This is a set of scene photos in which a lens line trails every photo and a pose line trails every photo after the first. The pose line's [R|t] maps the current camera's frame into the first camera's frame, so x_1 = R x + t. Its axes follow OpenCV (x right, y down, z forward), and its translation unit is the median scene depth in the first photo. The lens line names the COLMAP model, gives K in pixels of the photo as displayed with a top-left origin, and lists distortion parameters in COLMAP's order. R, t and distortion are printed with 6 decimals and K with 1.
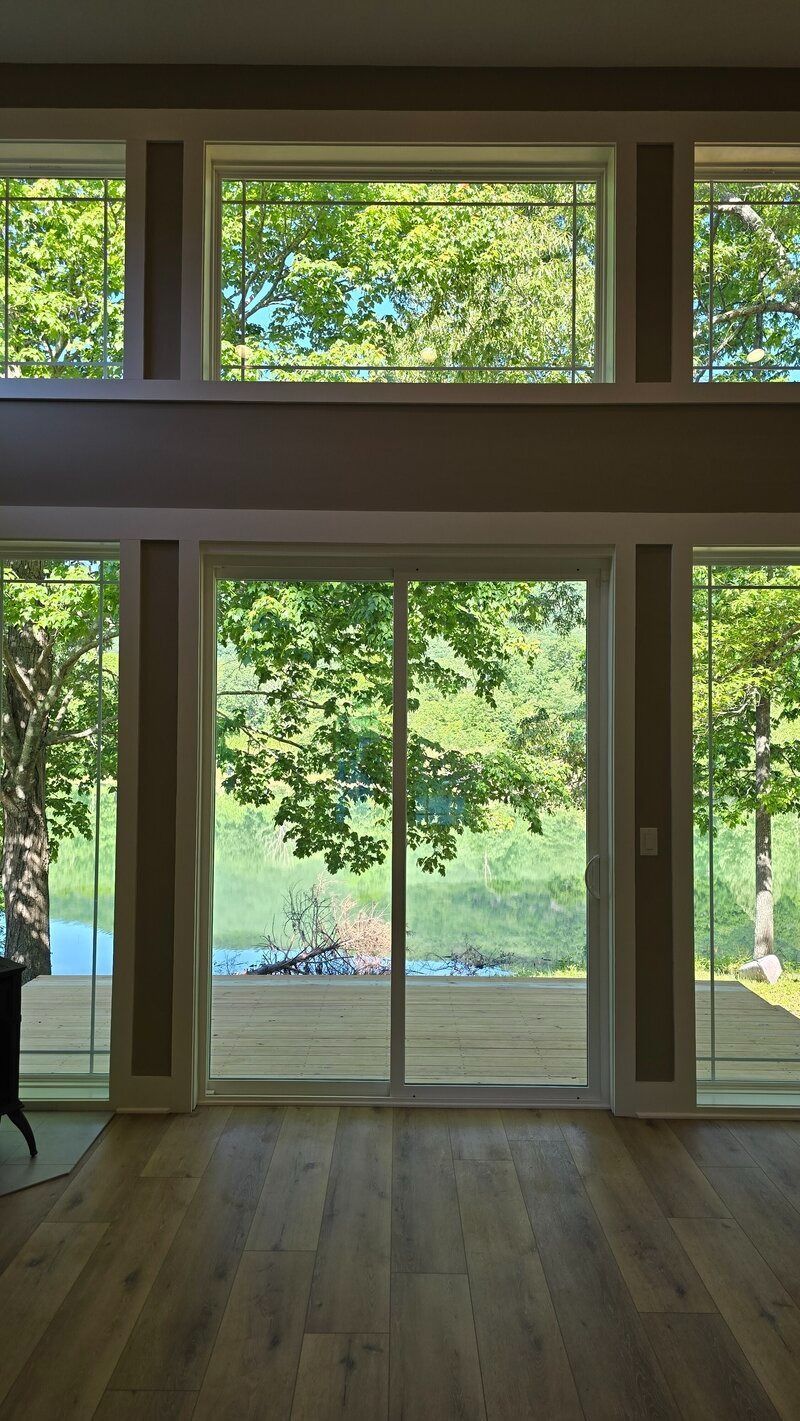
lens RADIAL K [[956.6, 0, 379.0], [0, 956.6, 714.4], [0, 0, 1]] dist [0.090326, -0.099784]
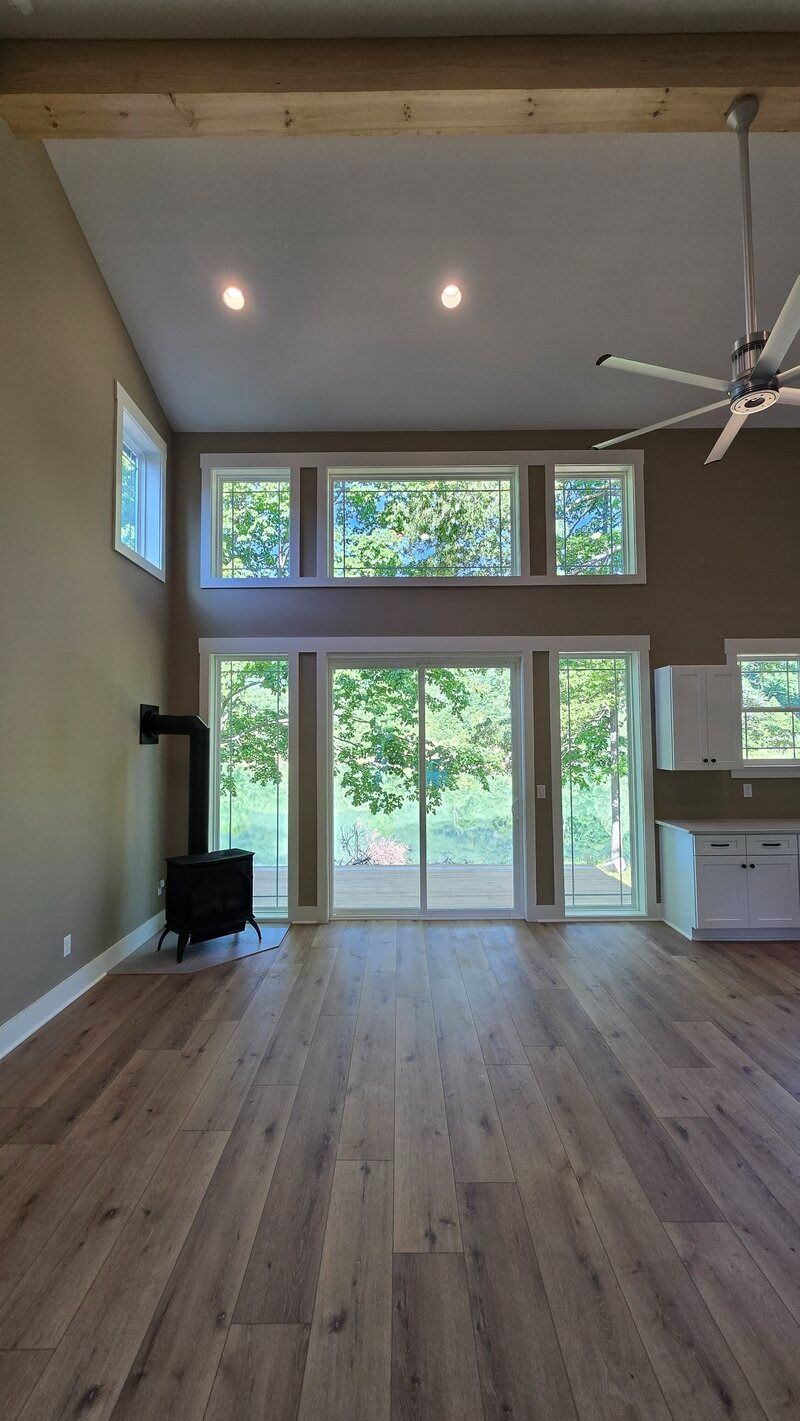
lens RADIAL K [[582.7, 0, 395.9], [0, 582.7, 708.7], [0, 0, 1]] dist [-0.000509, 0.000307]
pose [[0.999801, -0.014501, 0.013686, -0.031306], [0.014768, 0.999697, -0.019677, -0.017202], [-0.013397, 0.019875, 0.999713, -0.161281]]
